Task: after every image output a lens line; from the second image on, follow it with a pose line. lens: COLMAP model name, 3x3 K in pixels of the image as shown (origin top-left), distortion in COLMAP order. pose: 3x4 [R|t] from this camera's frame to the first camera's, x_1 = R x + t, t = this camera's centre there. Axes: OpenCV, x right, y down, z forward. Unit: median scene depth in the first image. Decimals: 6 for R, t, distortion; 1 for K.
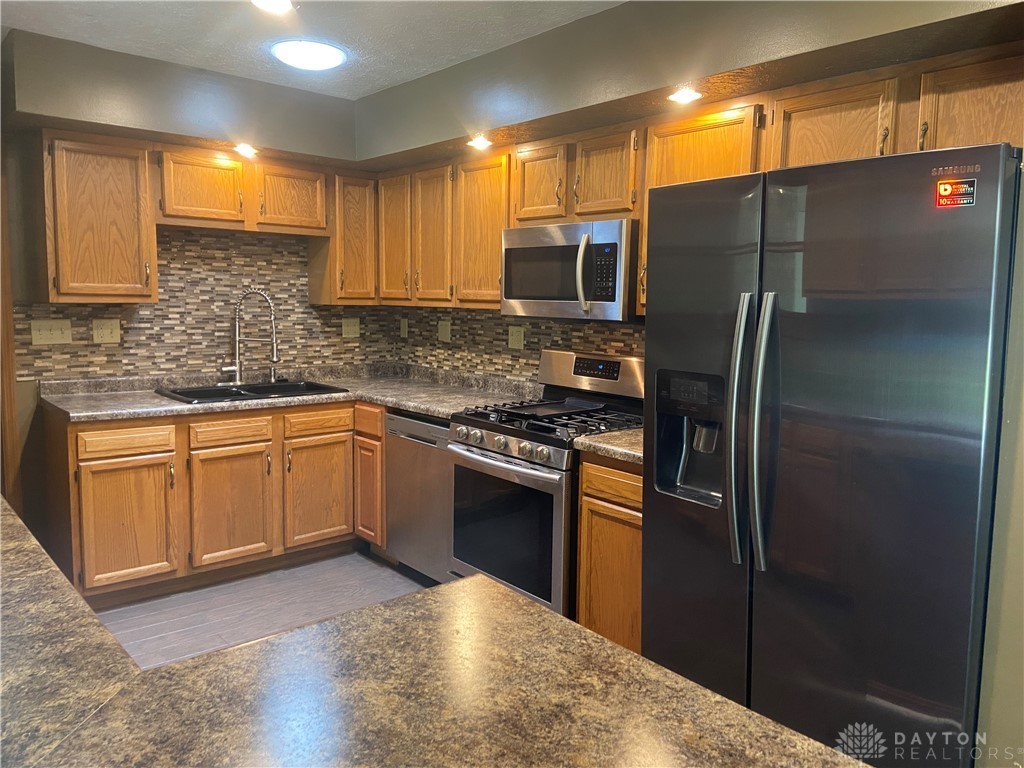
lens RADIAL K [[763.4, 0, 515.3], [0, 763.4, 375.5], [0, 0, 1]] dist [0.015453, 0.003487]
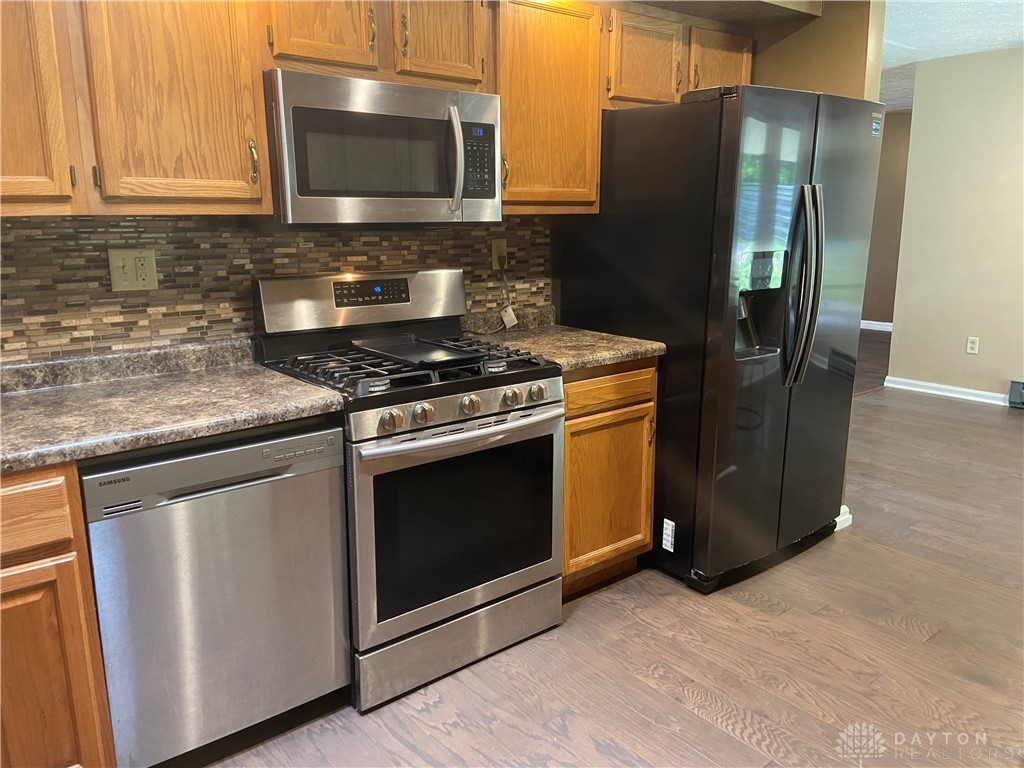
lens RADIAL K [[777.1, 0, 519.9], [0, 777.1, 393.0], [0, 0, 1]] dist [0.037386, -0.025506]
pose [[0.008896, -0.246622, 0.969071, -0.584164], [0.105647, 0.963917, 0.244341, -0.076475], [-0.994364, 0.100206, 0.034630, 0.759052]]
